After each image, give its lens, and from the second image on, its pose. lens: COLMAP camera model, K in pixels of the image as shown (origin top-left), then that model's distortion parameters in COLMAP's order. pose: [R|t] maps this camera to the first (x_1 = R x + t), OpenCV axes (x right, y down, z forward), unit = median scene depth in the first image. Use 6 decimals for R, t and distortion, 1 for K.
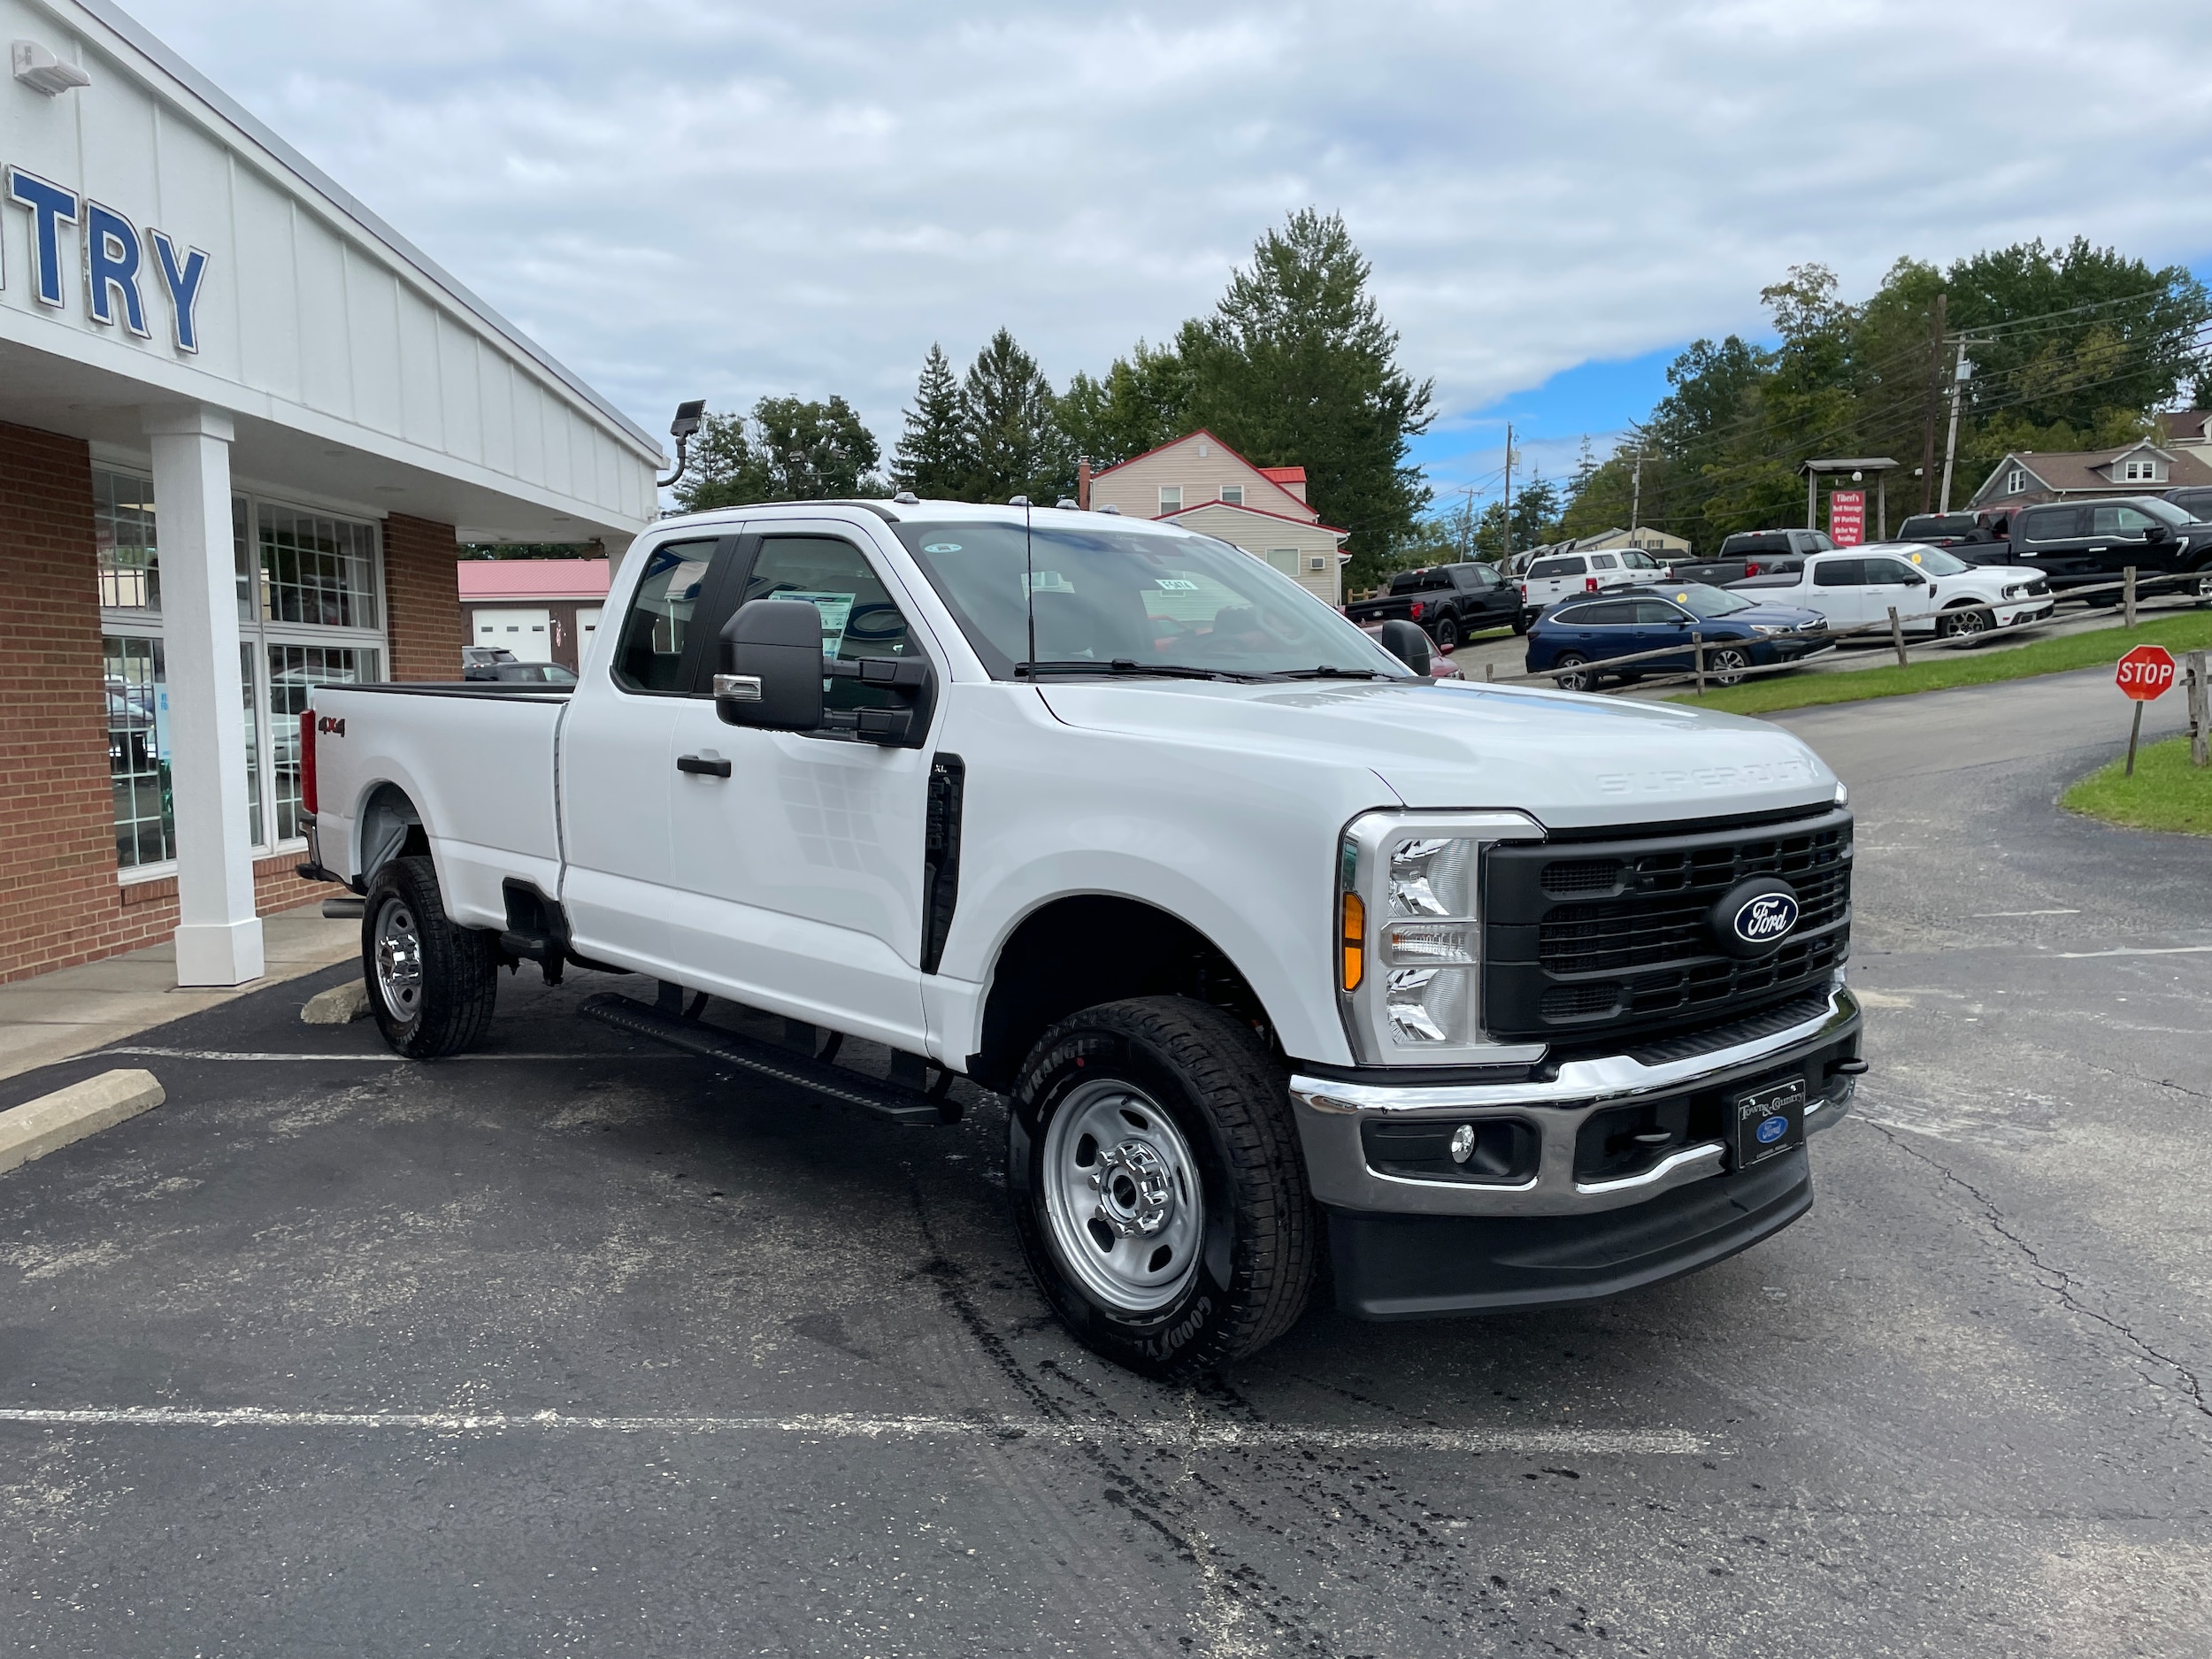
lens RADIAL K [[1650.5, 0, 1082.2], [0, 1650.5, 835.9], [0, 0, 1]] dist [0.094624, -0.118453]
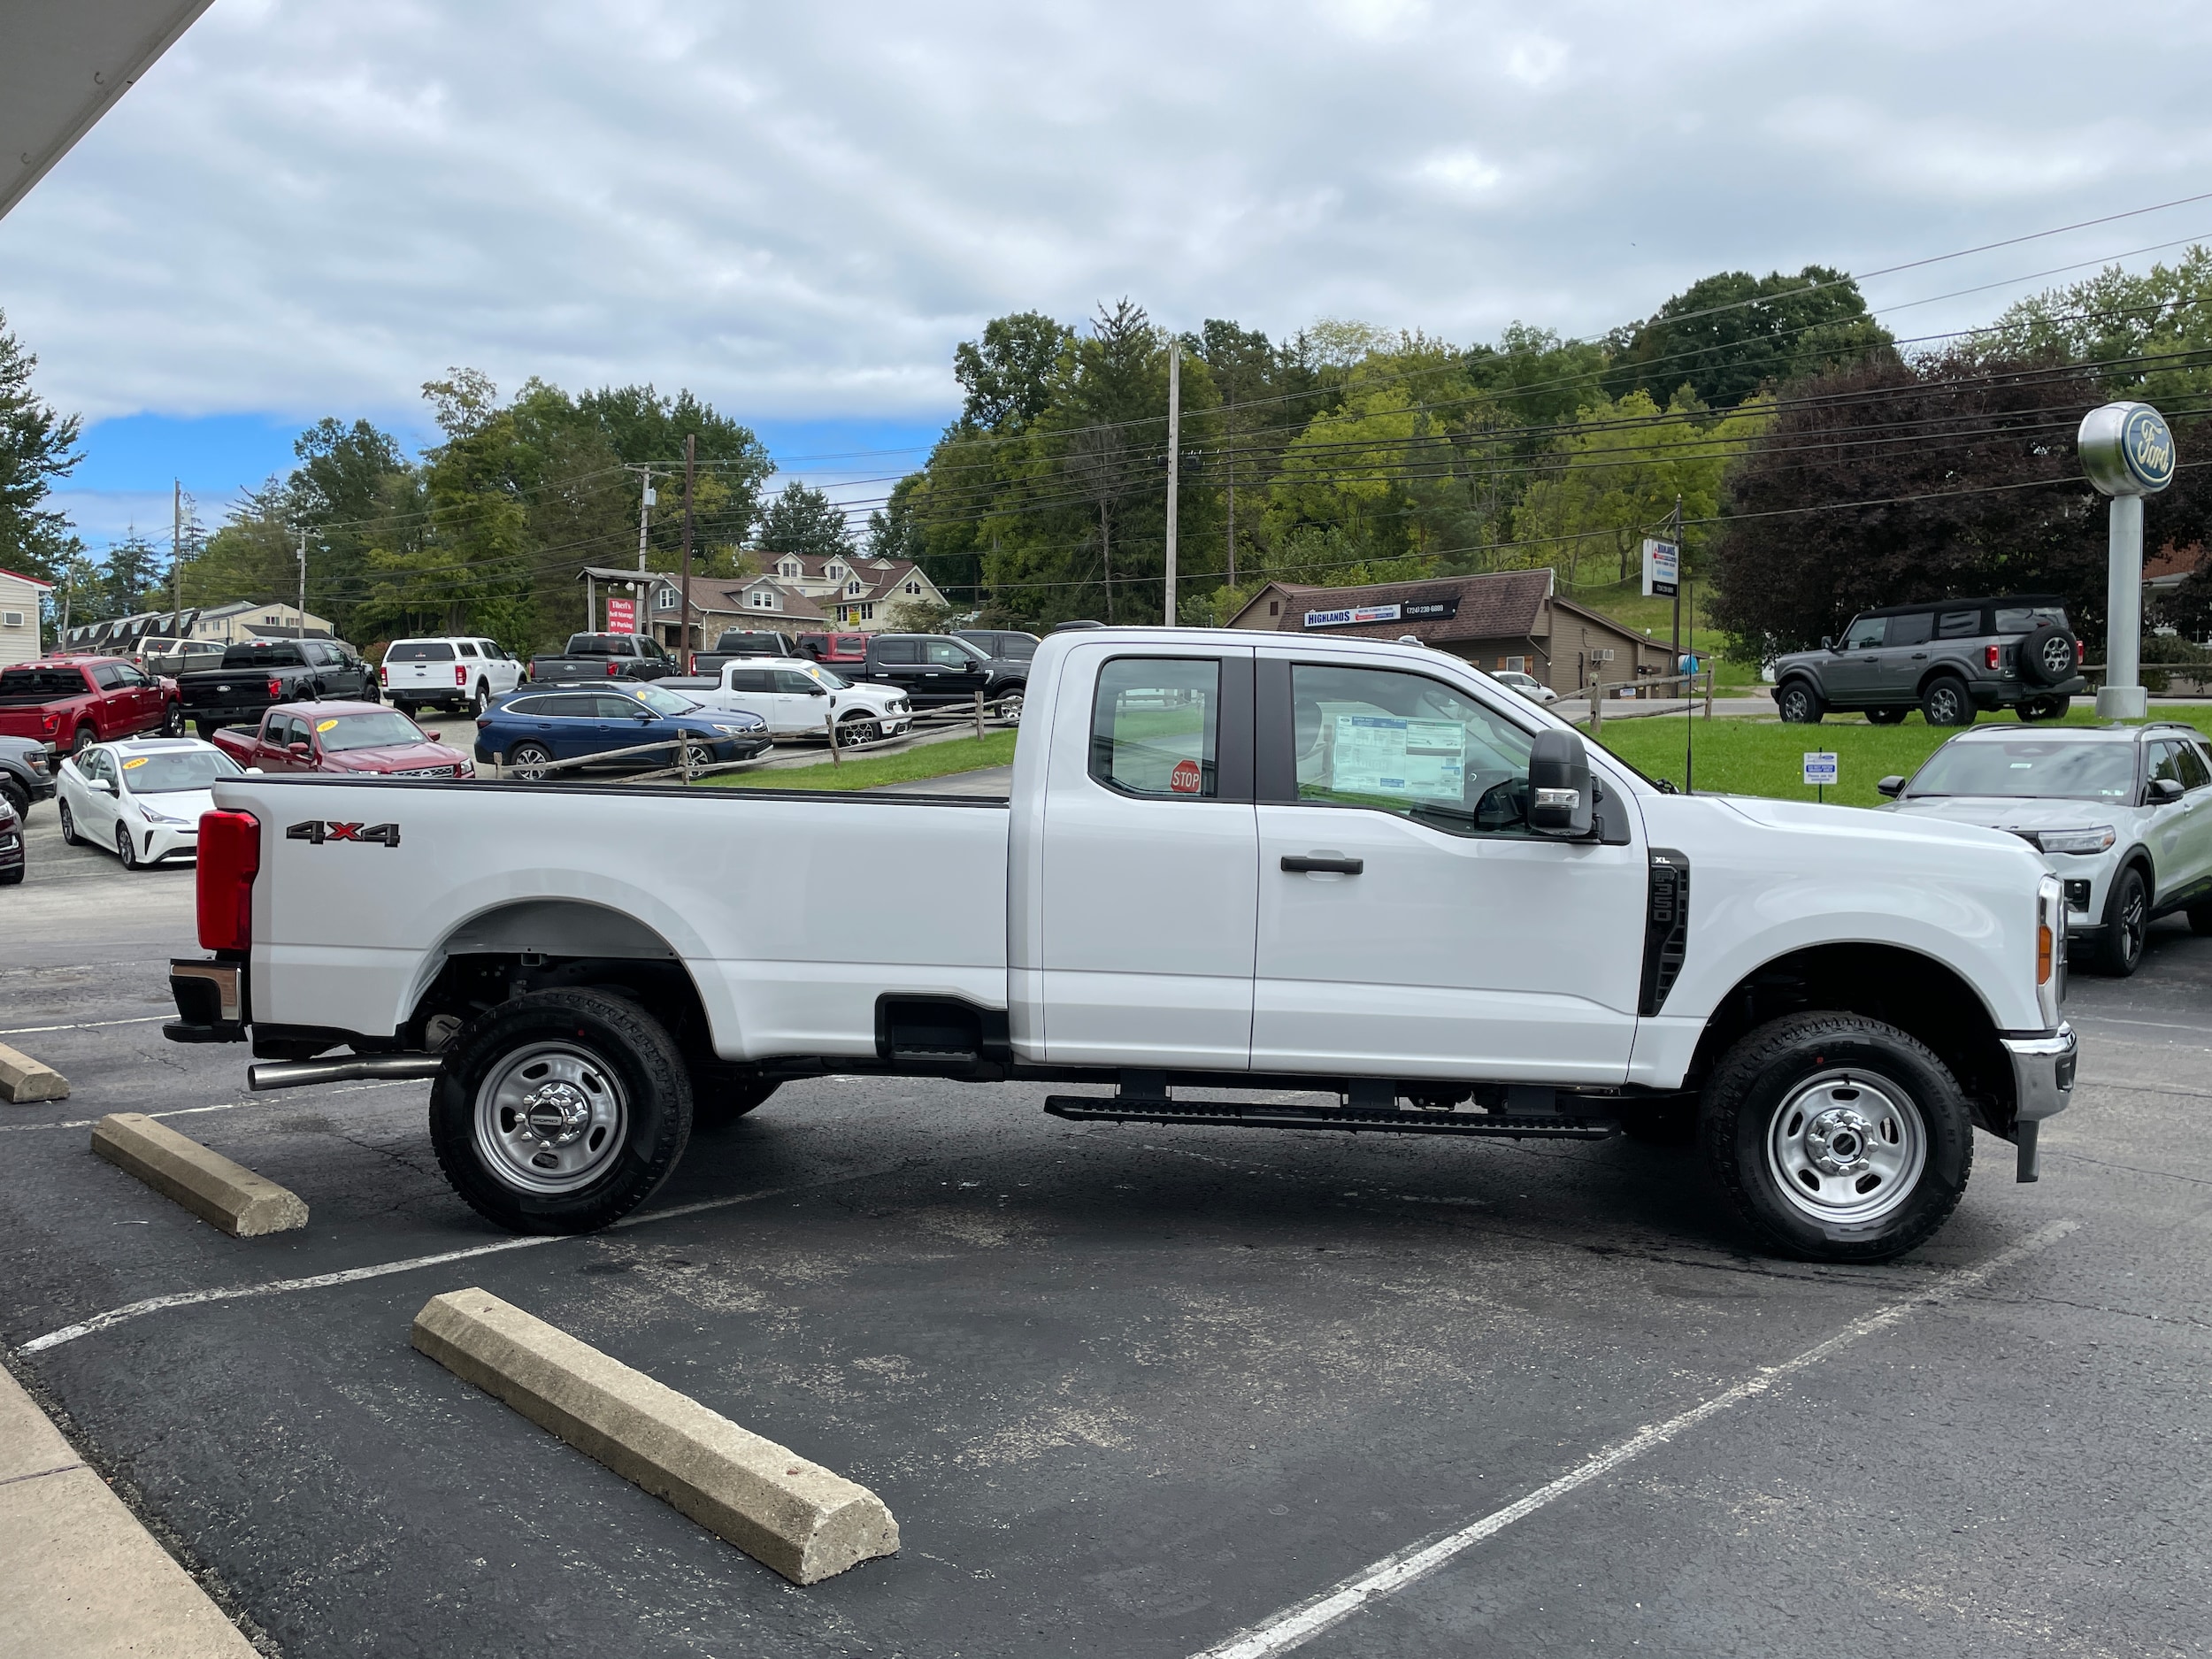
lens RADIAL K [[1650.5, 0, 1122.6], [0, 1650.5, 842.6], [0, 0, 1]] dist [0.094624, -0.118453]
pose [[0.690555, -0.014927, 0.723126, -1.001032], [0.049498, 0.998418, -0.026659, -0.030151], [-0.721584, 0.054202, 0.690202, 0.282846]]
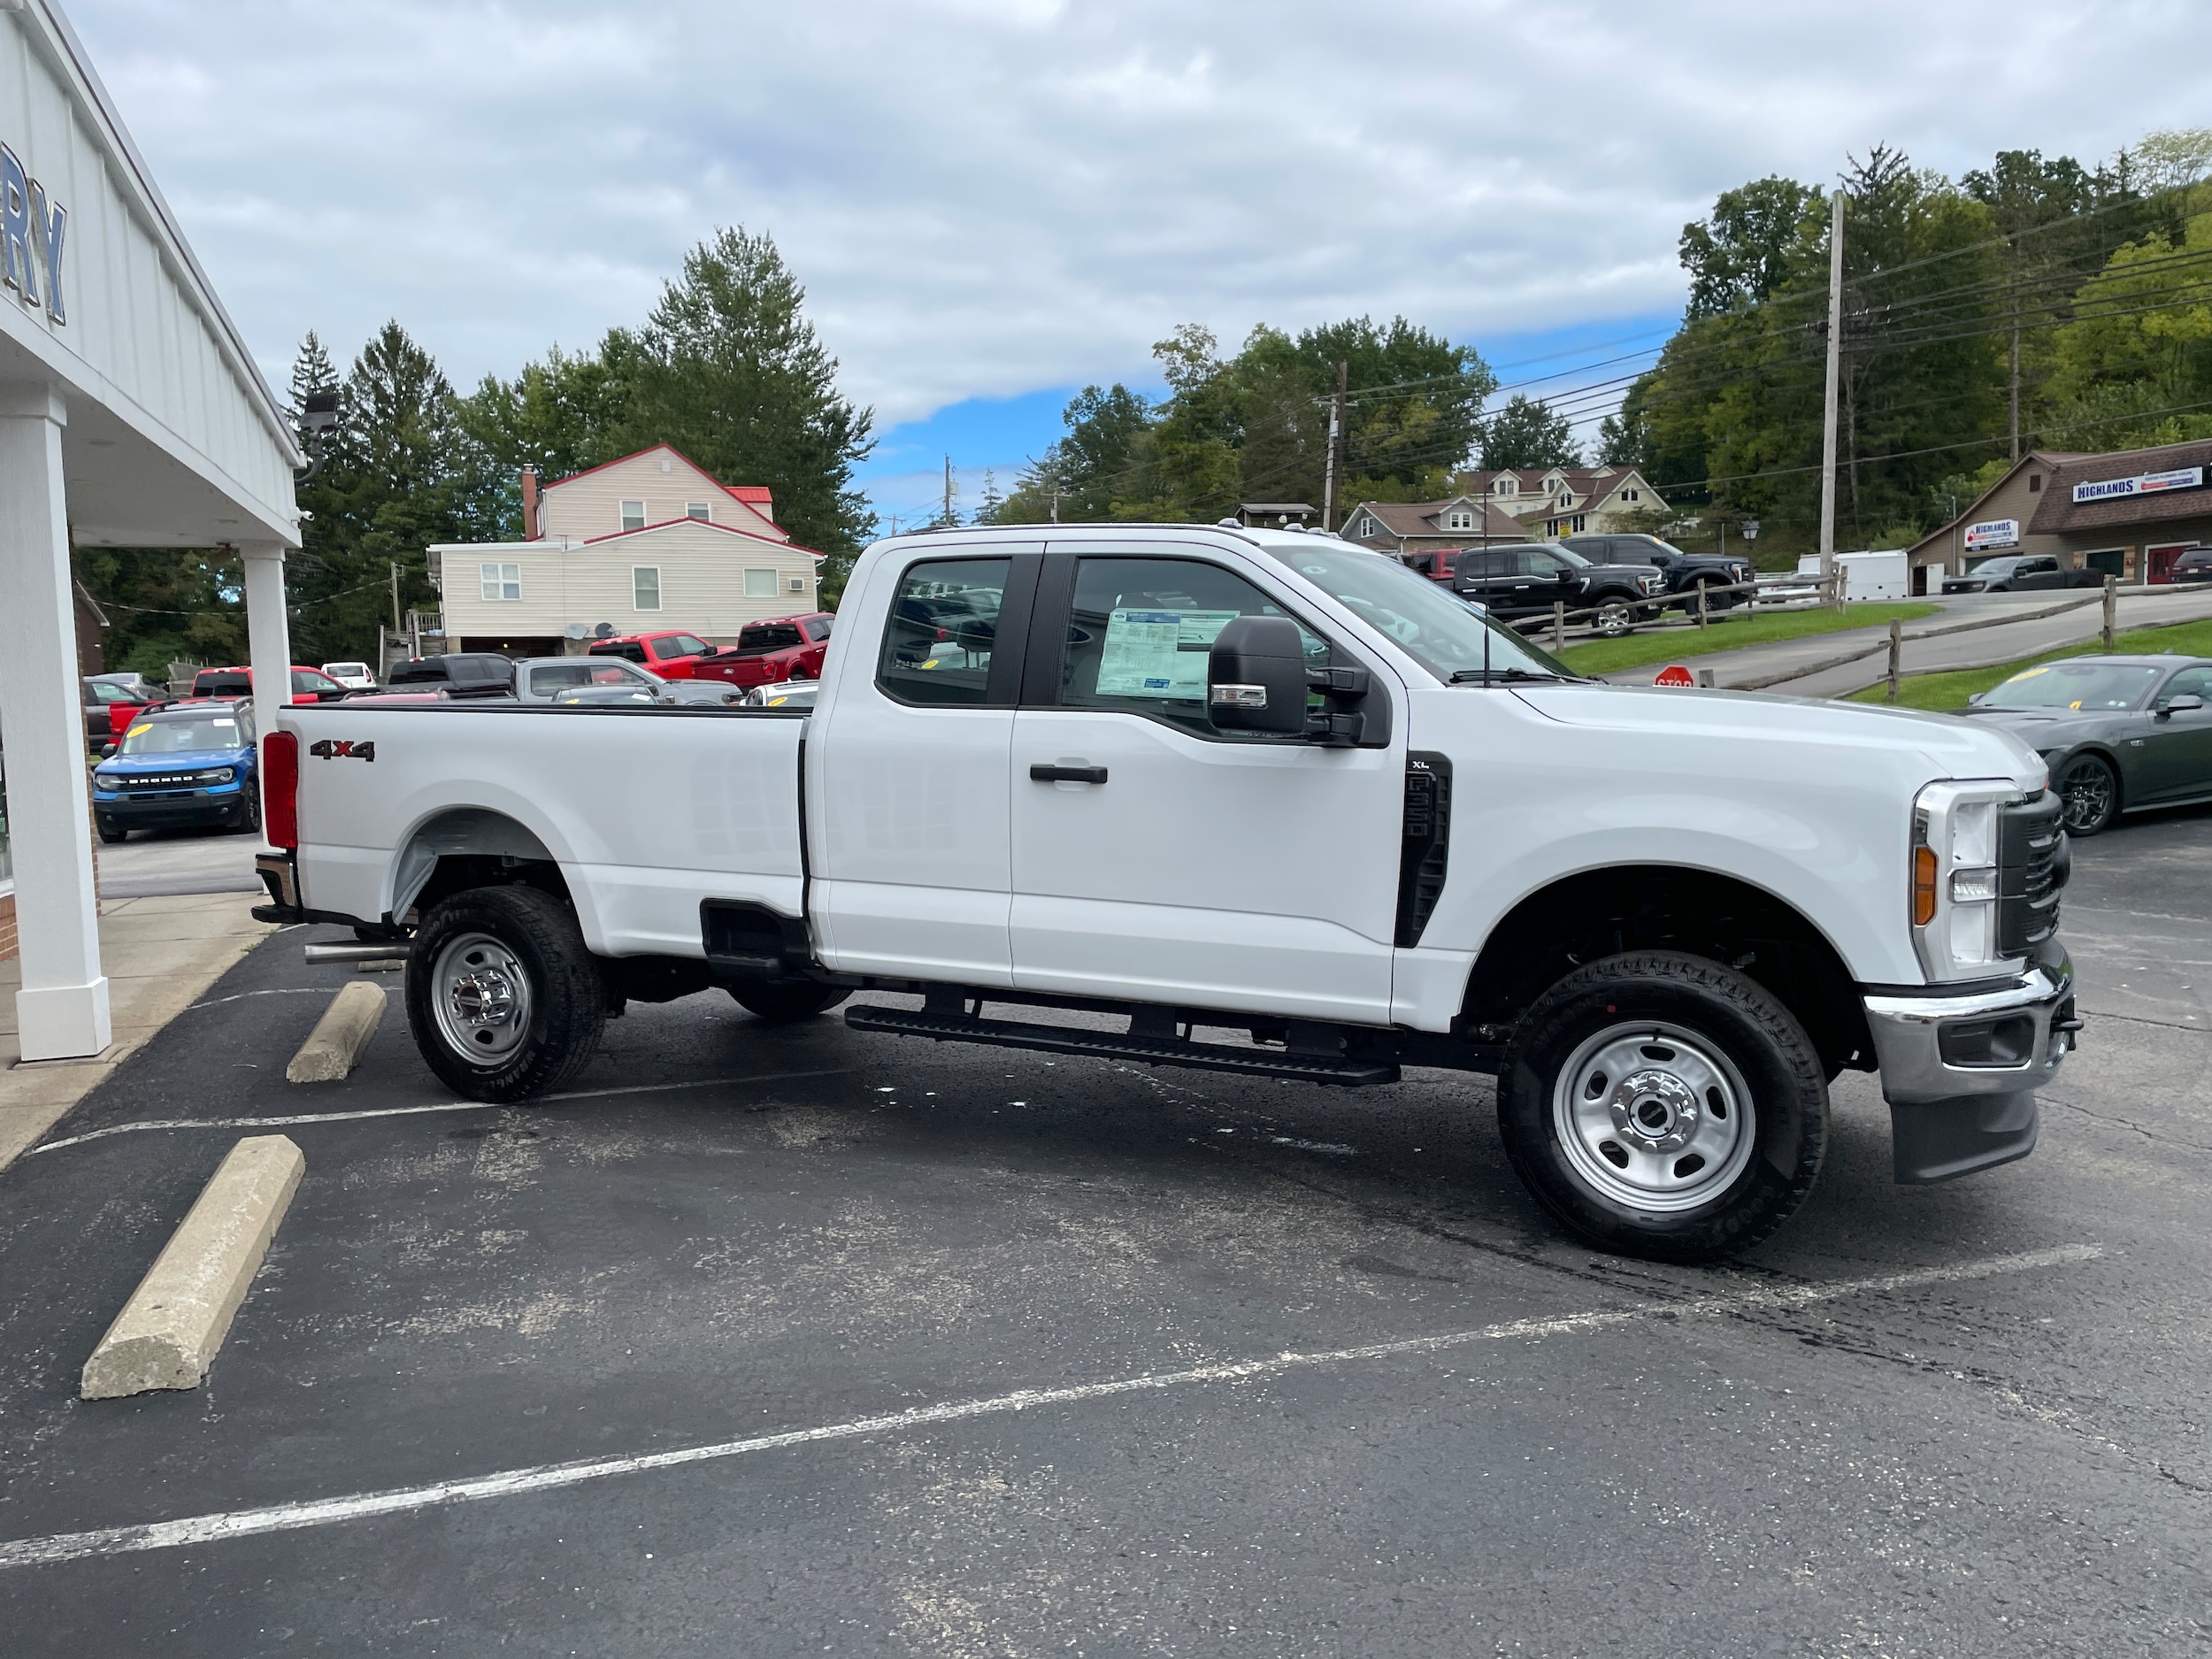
lens RADIAL K [[1650.5, 0, 1107.2], [0, 1650.5, 841.6], [0, 0, 1]] dist [0.094624, -0.118453]
pose [[0.934439, -0.037464, 0.354147, -0.509024], [0.040918, 0.999160, -0.002266, 0.003965], [-0.353764, 0.016609, 0.935187, 0.010066]]
